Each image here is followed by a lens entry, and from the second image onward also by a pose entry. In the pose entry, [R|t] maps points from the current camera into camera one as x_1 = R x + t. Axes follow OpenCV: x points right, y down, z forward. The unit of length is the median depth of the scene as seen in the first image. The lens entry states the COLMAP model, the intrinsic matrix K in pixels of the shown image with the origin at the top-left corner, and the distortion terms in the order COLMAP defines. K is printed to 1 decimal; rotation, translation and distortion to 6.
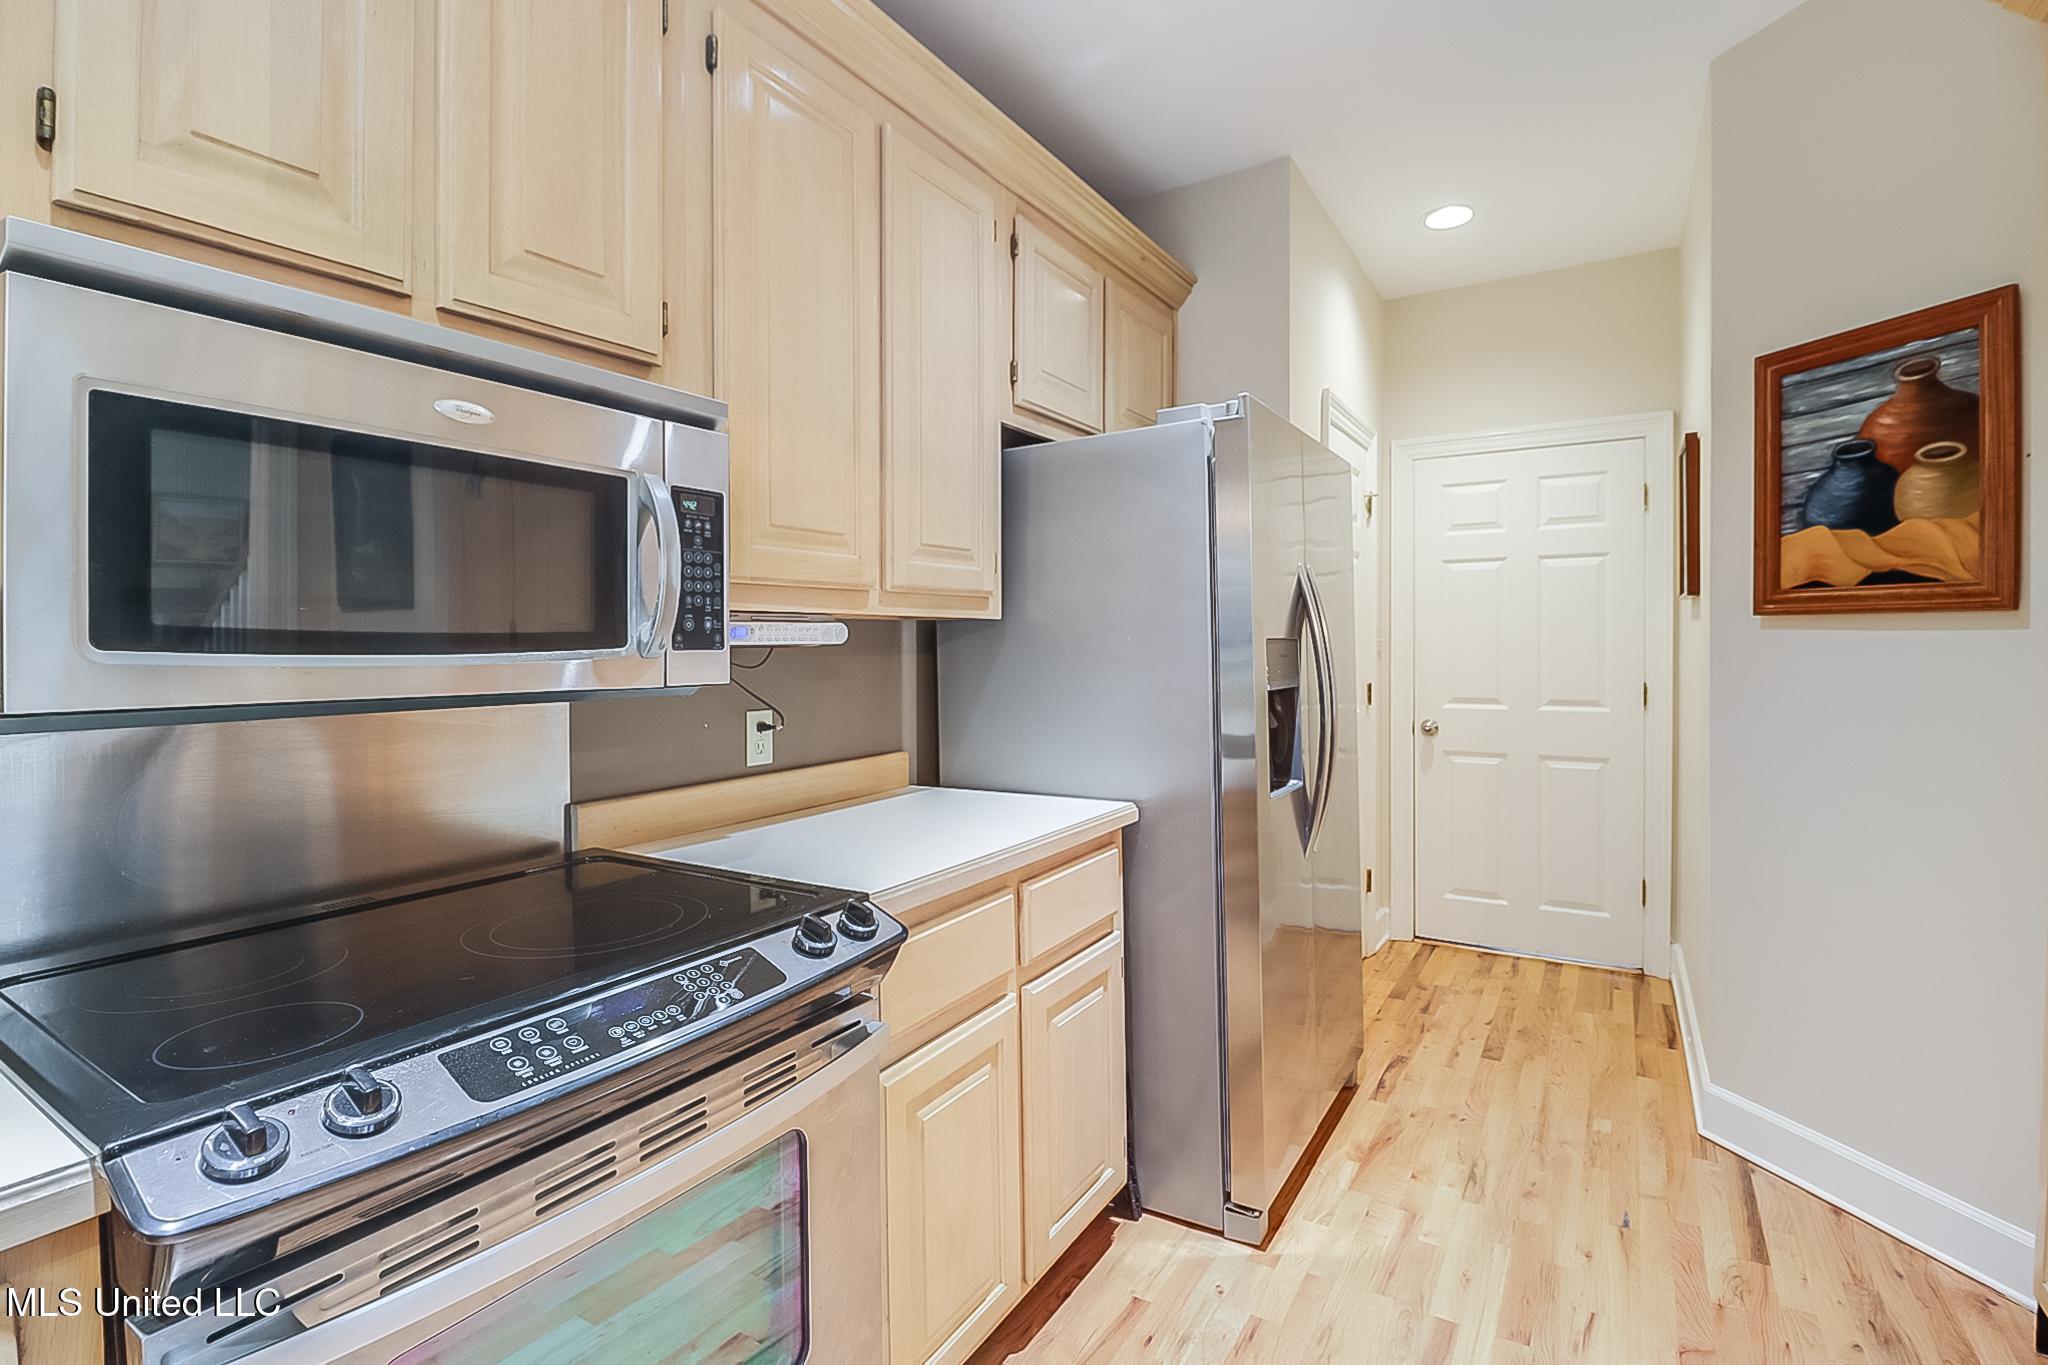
lens RADIAL K [[960.1, 0, 1023.0], [0, 960.1, 646.3], [0, 0, 1]] dist [0.005408, -0.013492]
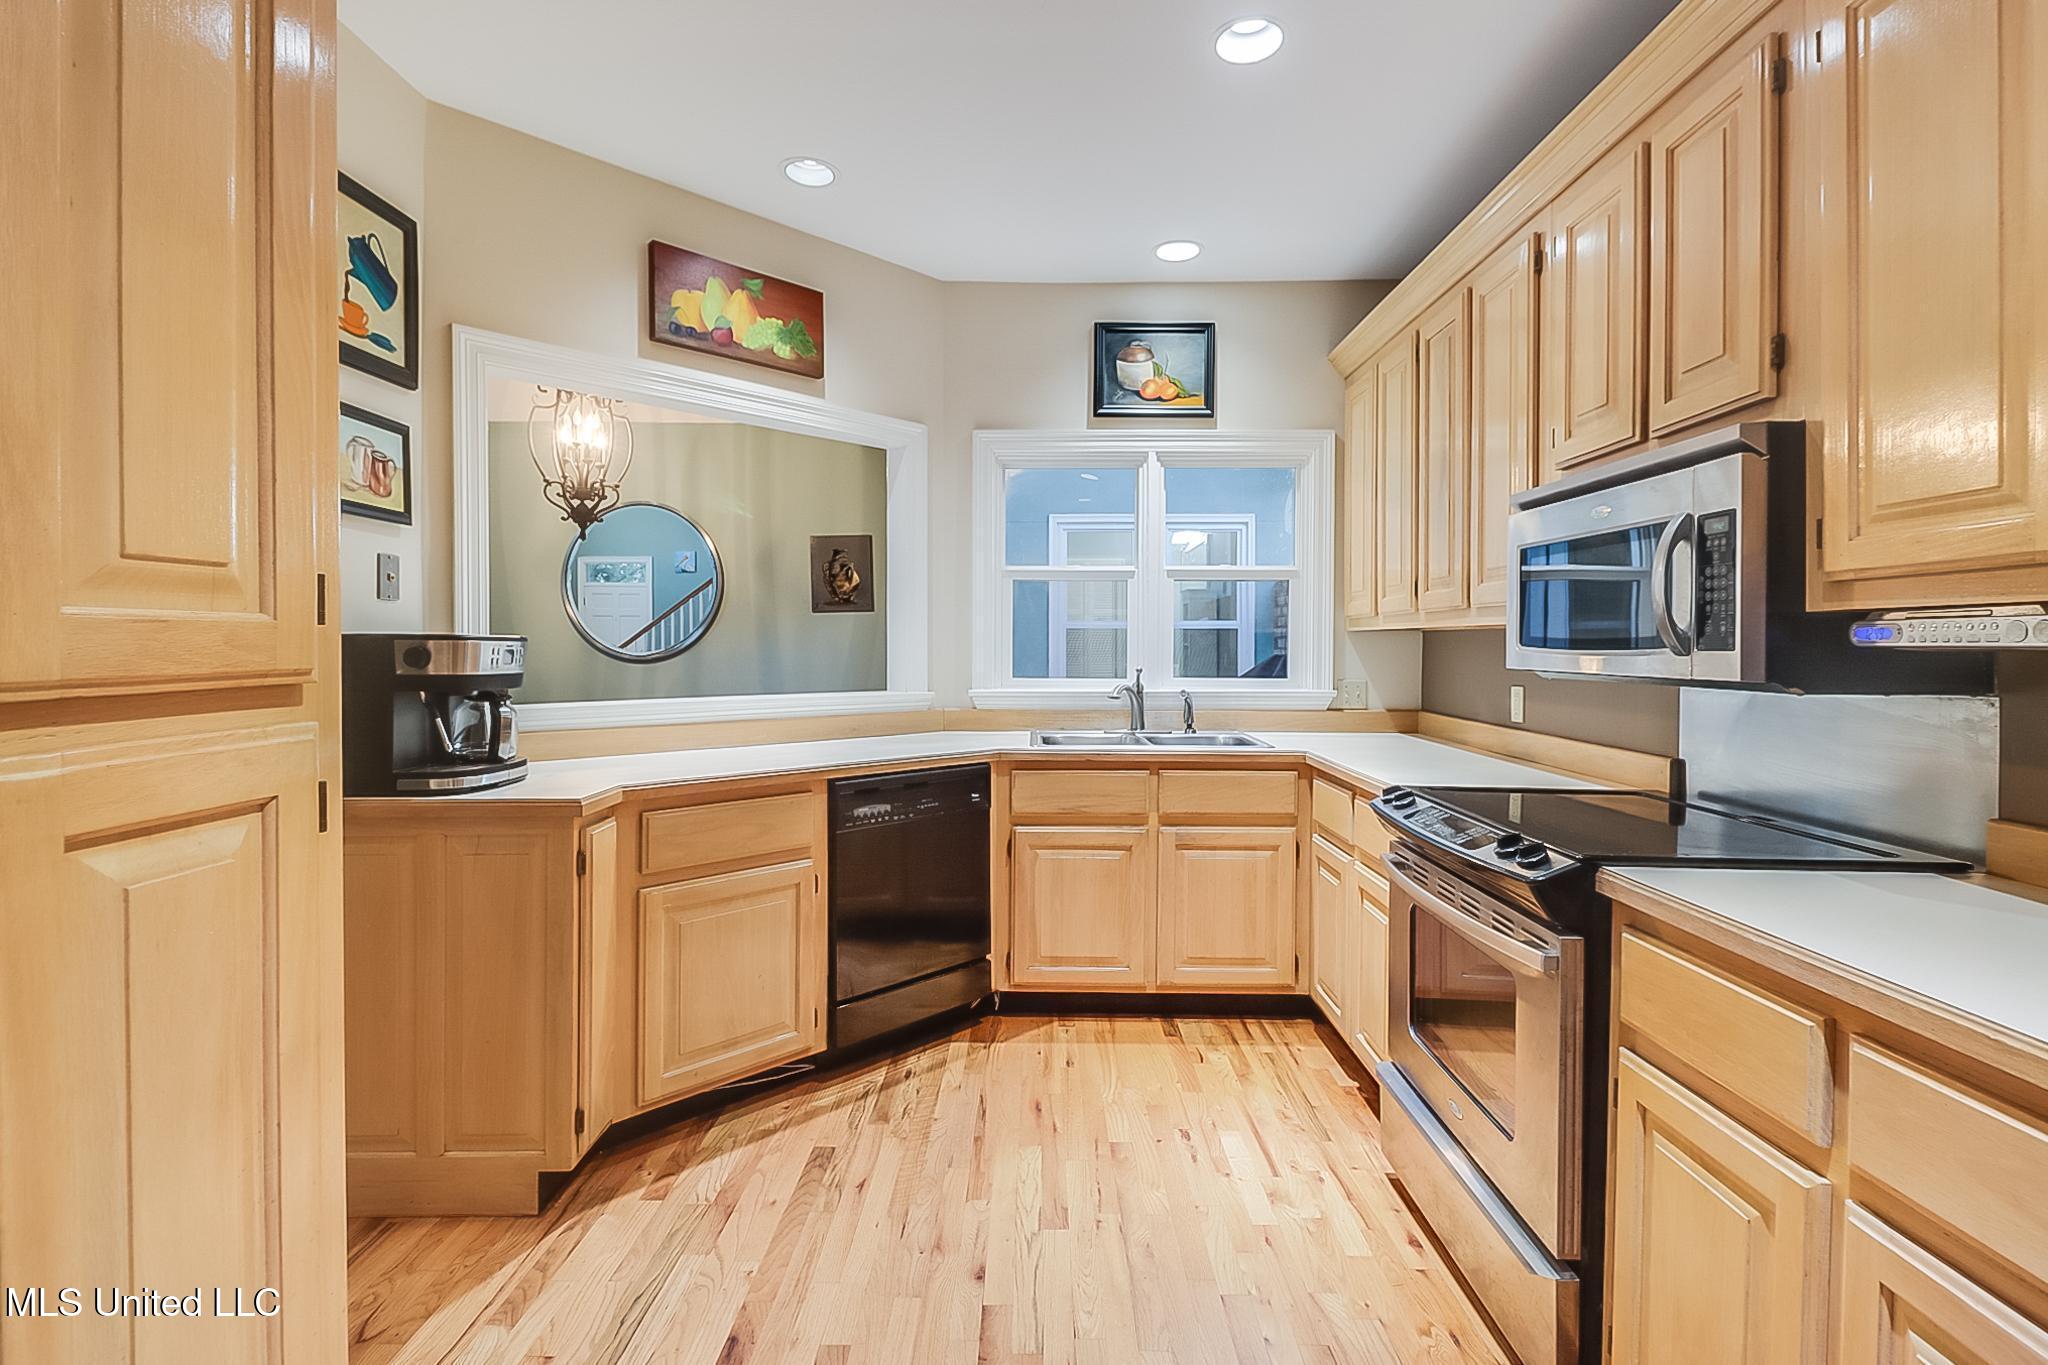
lens RADIAL K [[946.2, 0, 1026.0], [0, 946.2, 646.4], [0, 0, 1]] dist [0.026456, -0.012626]
pose [[-0.858291, 0.005045, -0.513138, 0.961814], [-0.001441, 0.999924, 0.012243, -0.014300], [0.513160, 0.011247, -0.858219, 1.555104]]
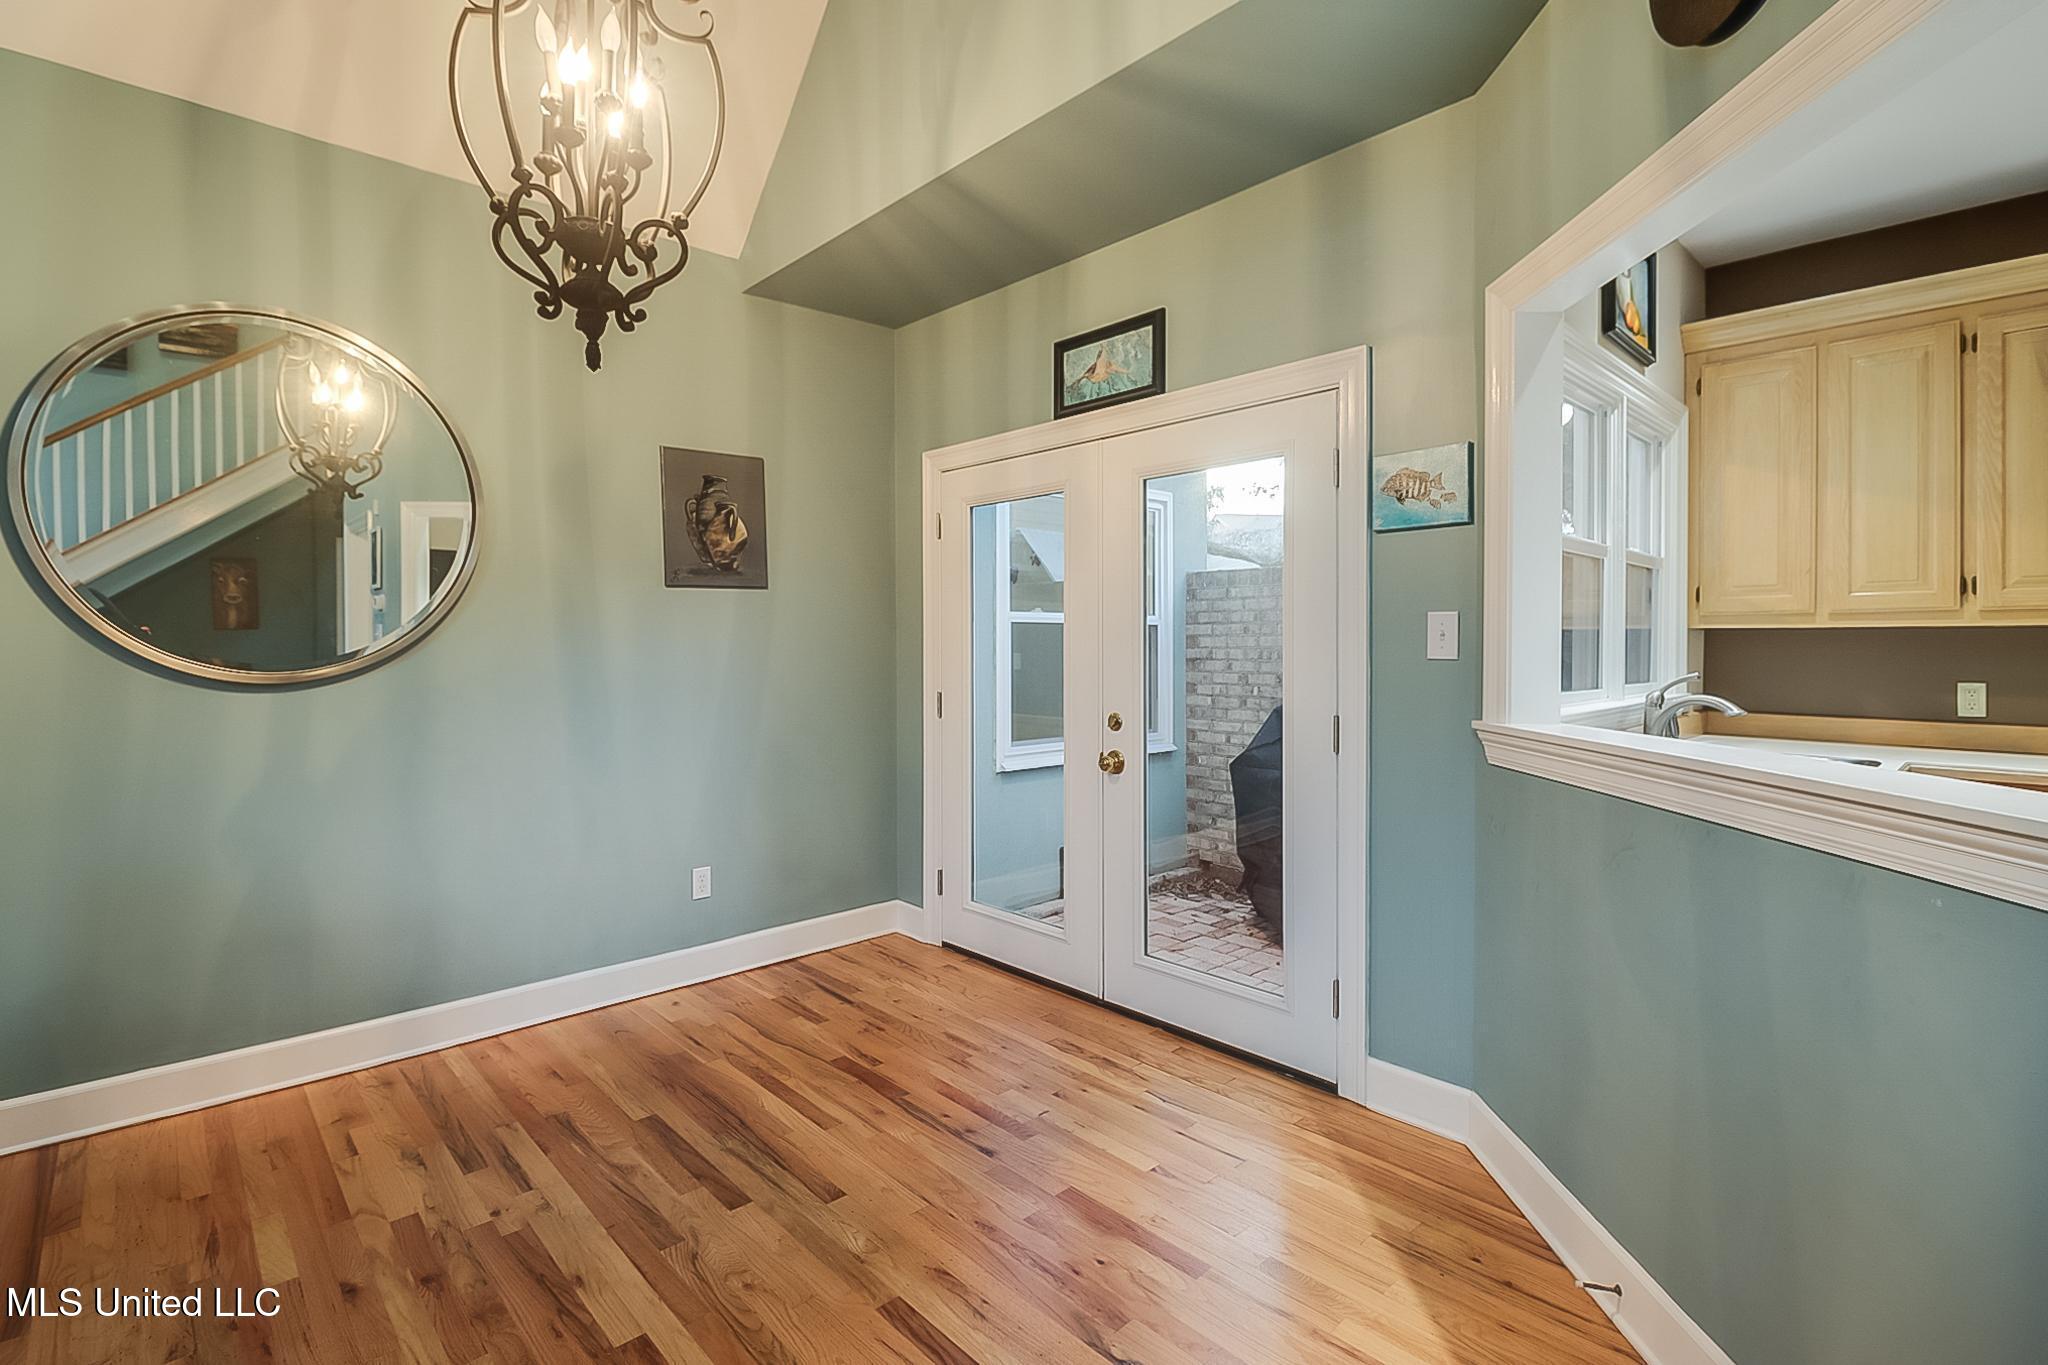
lens RADIAL K [[960.1, 0, 1023.0], [0, 960.1, 646.3], [0, 0, 1]] dist [0.005408, -0.013492]
pose [[-0.264198, 0.007477, -0.964440, 1.672392], [-0.005026, 0.999946, 0.009129, 0.006683], [0.964455, 0.007260, -0.264146, -1.338272]]
